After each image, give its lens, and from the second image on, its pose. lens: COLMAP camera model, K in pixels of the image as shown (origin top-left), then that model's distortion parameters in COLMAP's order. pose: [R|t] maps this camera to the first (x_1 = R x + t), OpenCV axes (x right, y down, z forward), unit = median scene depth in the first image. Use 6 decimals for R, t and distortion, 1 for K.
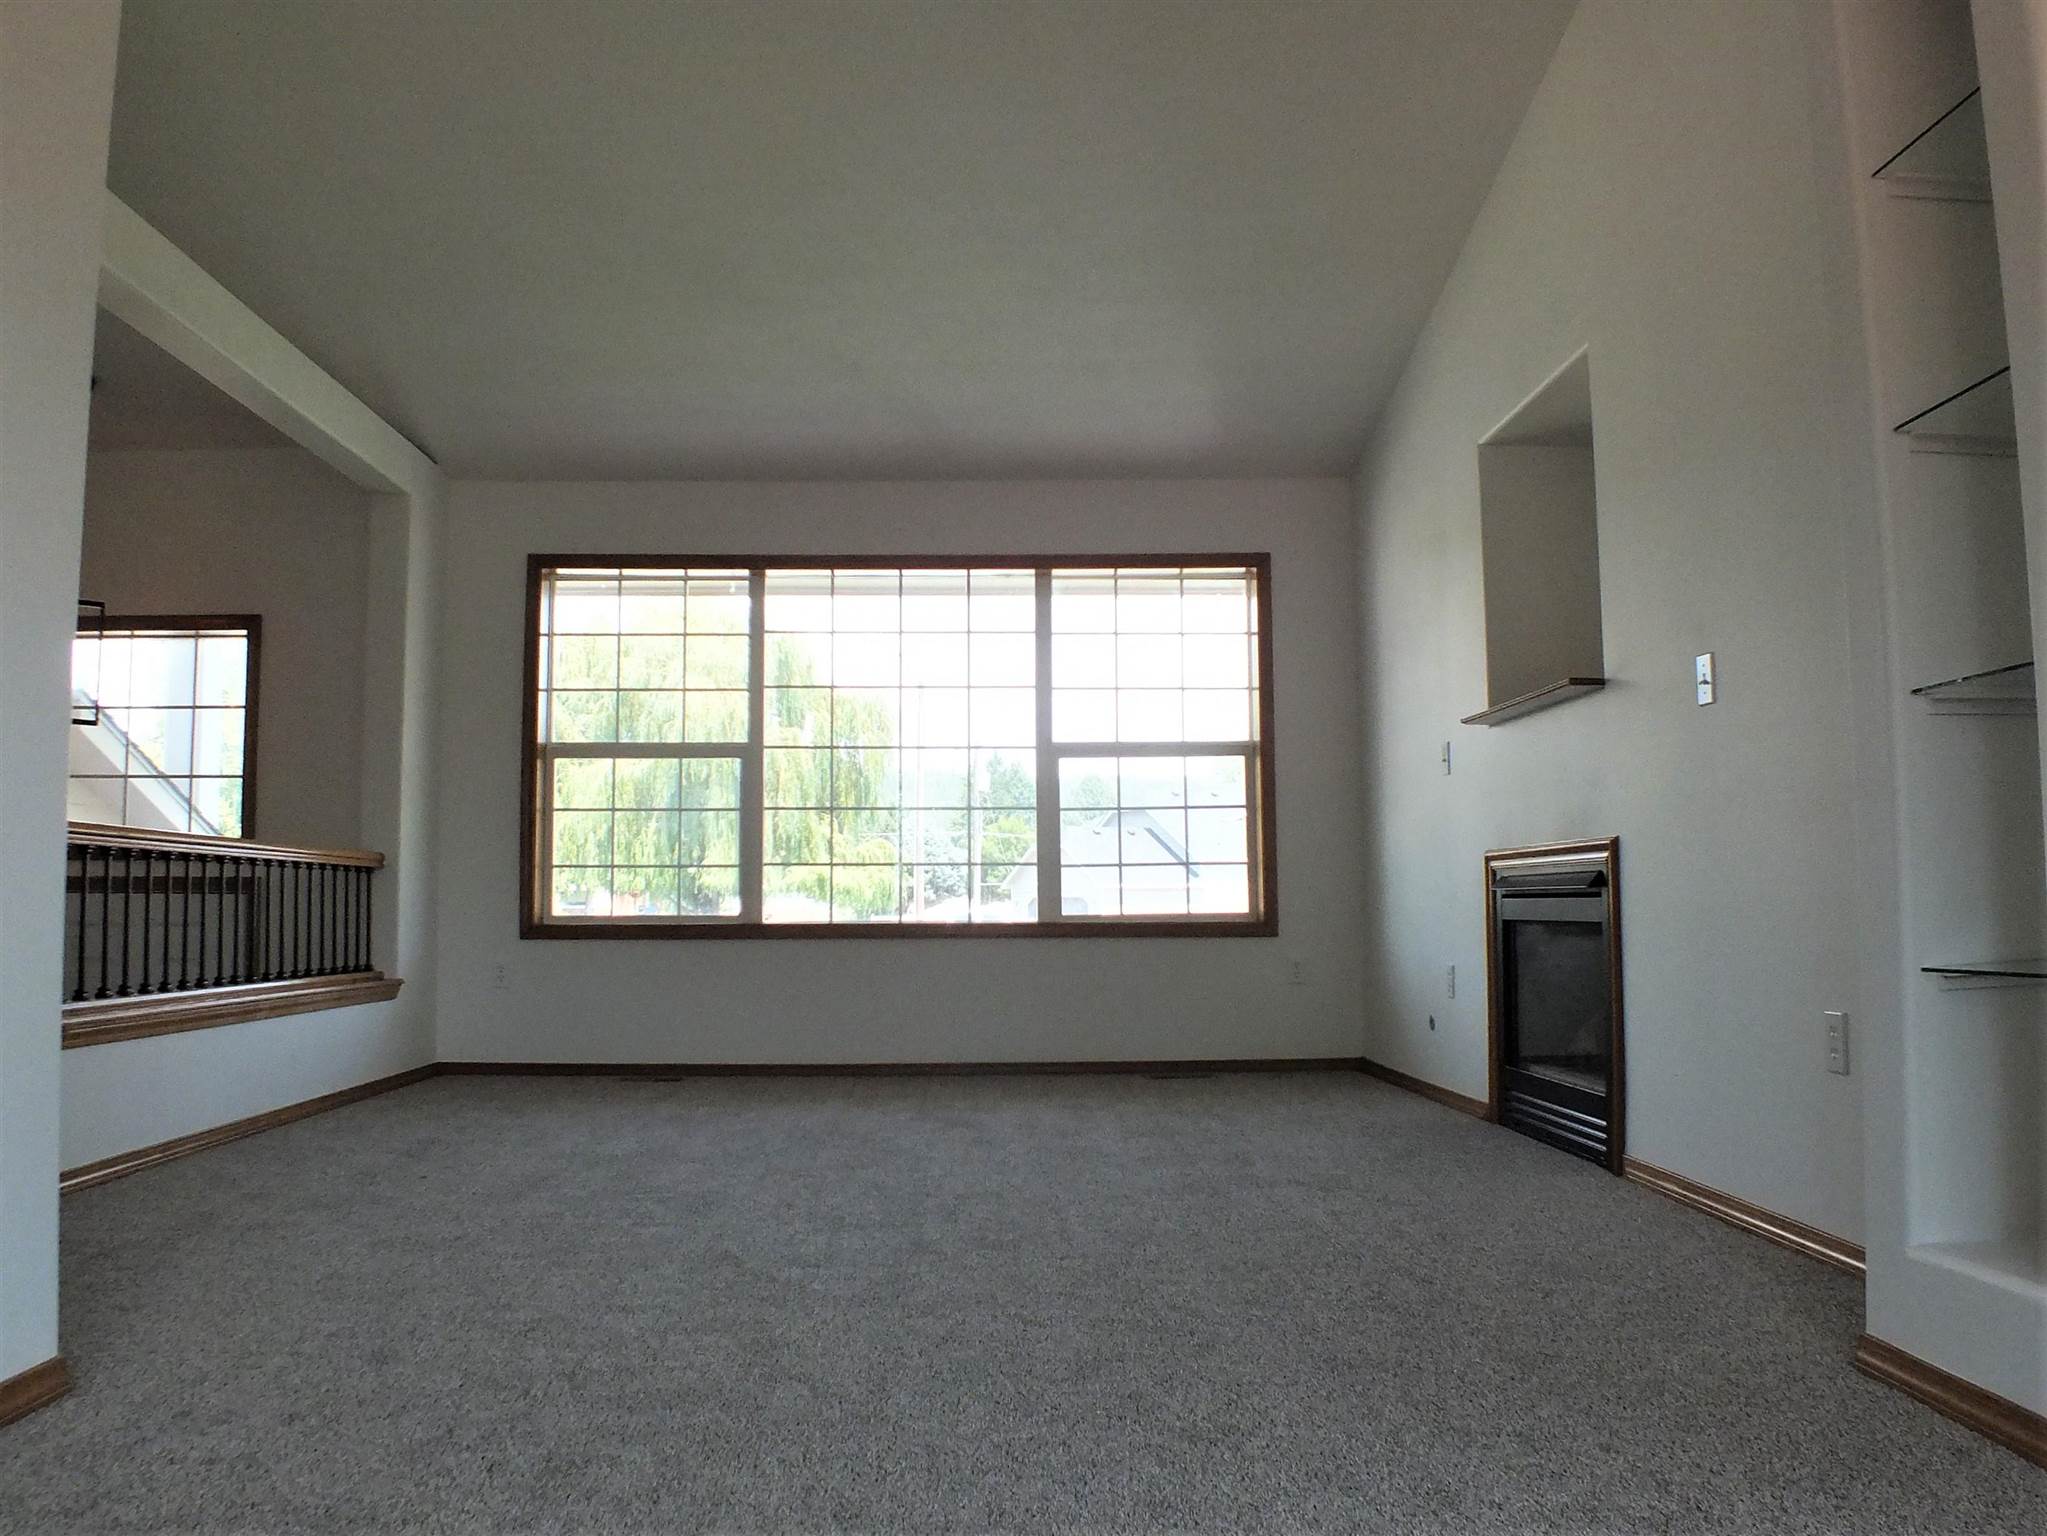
lens RADIAL K [[1601.7, 0, 1023.5], [0, 1601.7, 768.0], [0, 0, 1]] dist [-0.087105, 0.006021]
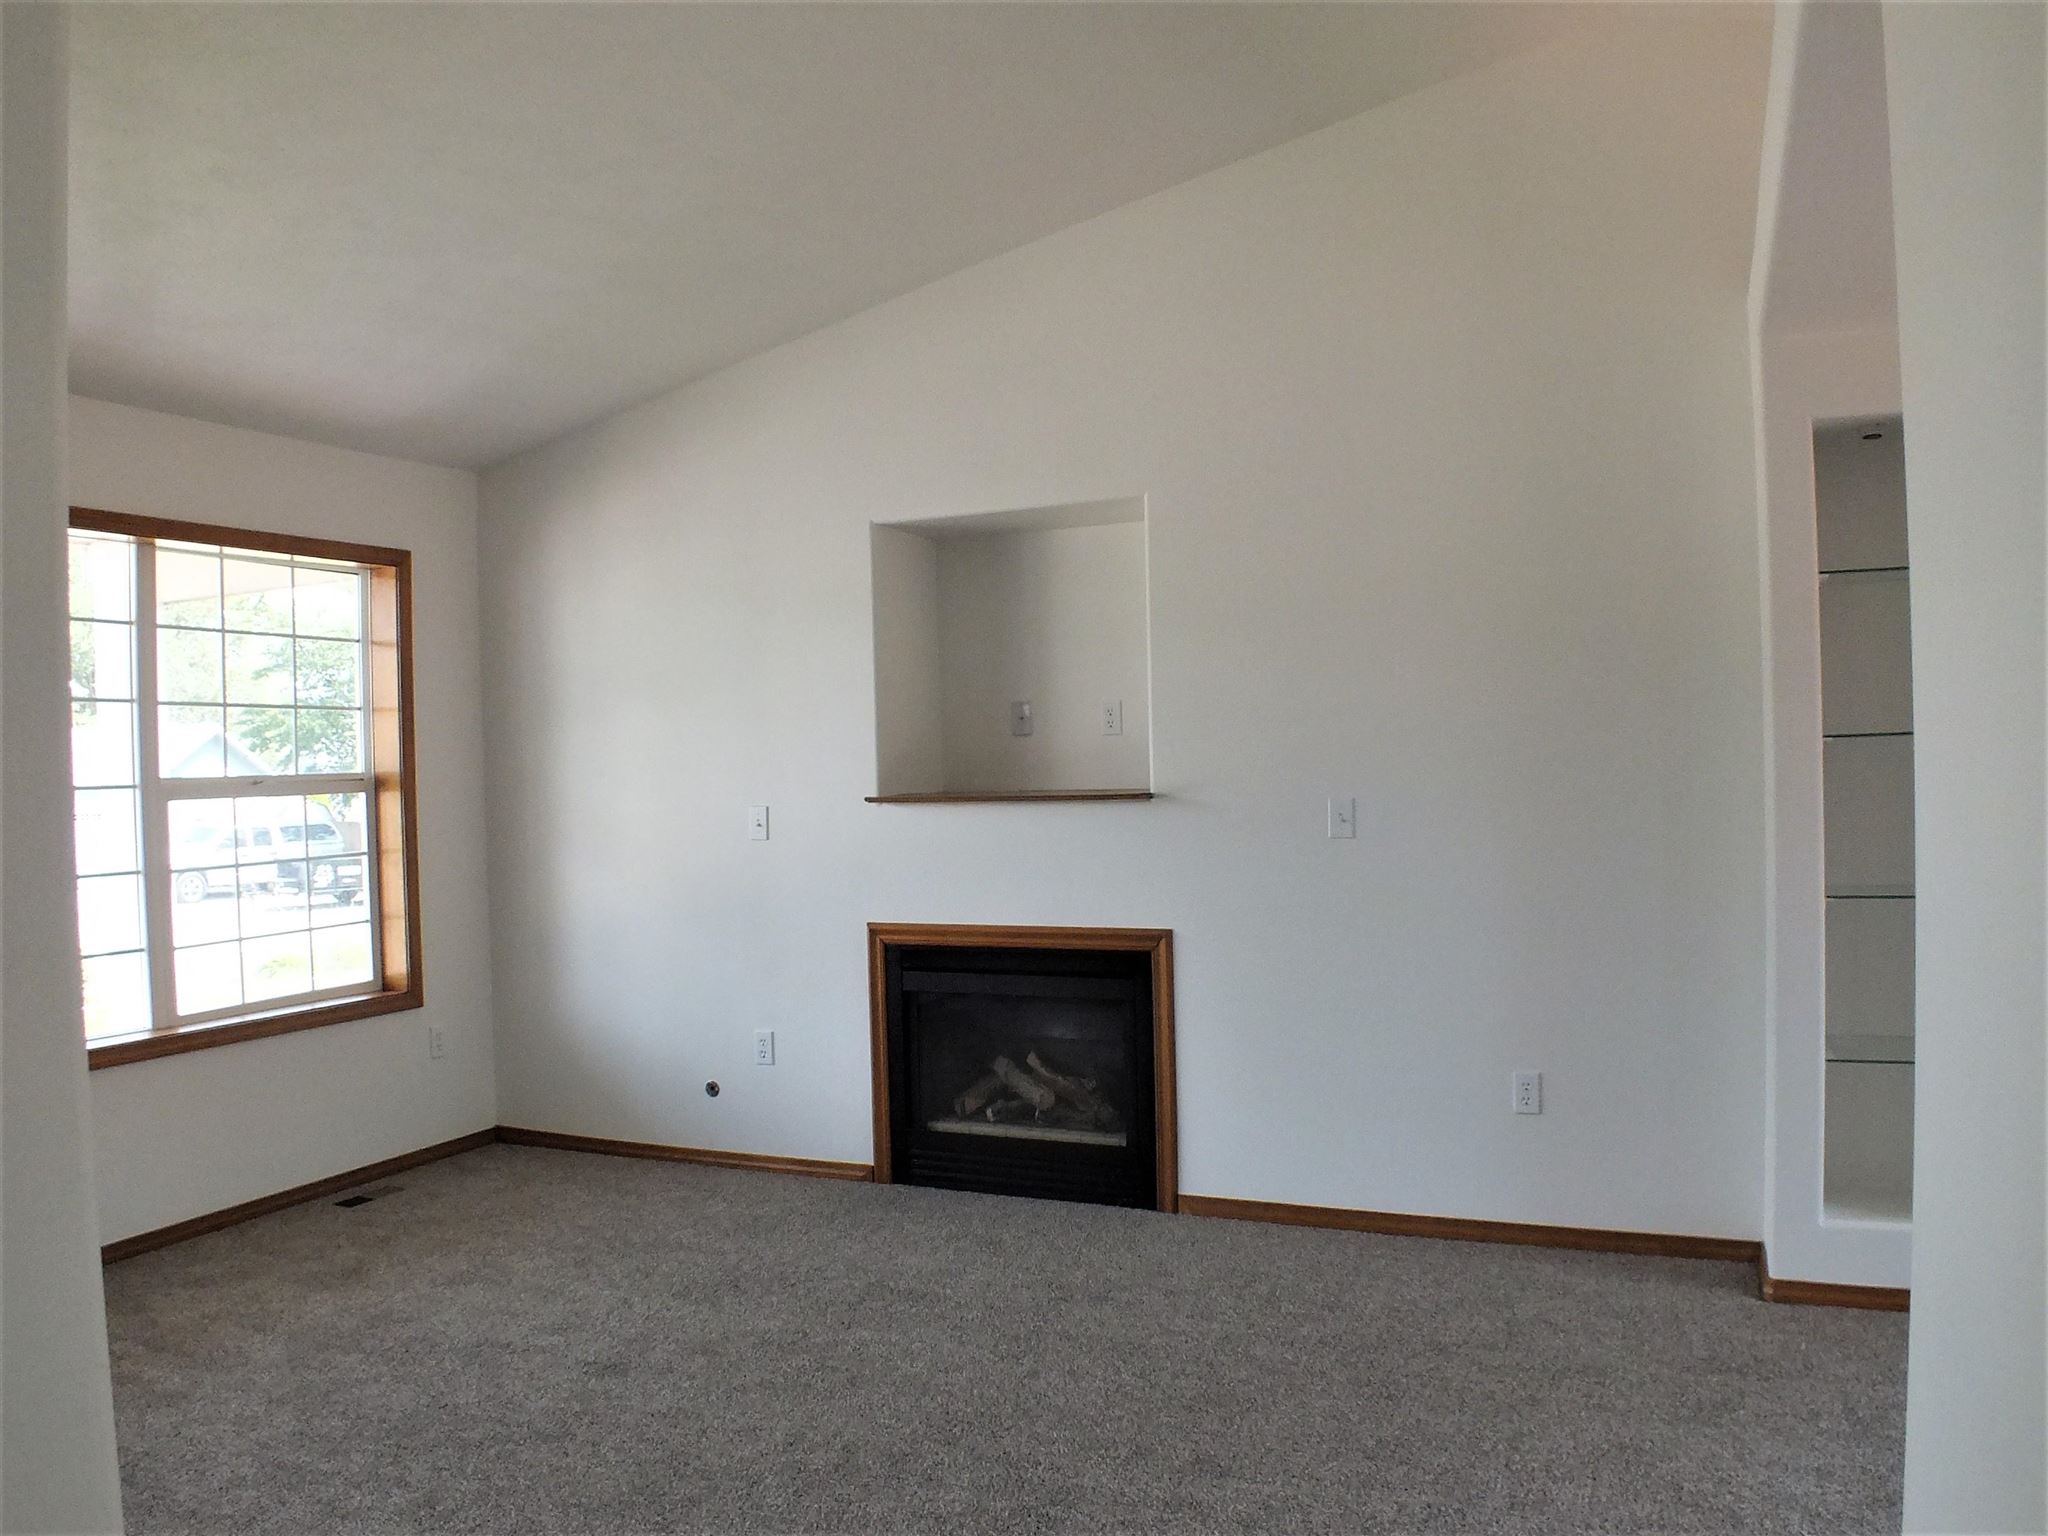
lens RADIAL K [[1602.5, 0, 1024.0], [0, 1602.5, 768.0], [0, 0, 1]] dist [-0.087105, 0.006021]
pose [[0.442651, -0.009271, 0.896646, -0.445761], [-0.054711, 0.997804, 0.037326, -0.069727], [-0.895023, -0.065578, 0.441172, 0.341291]]
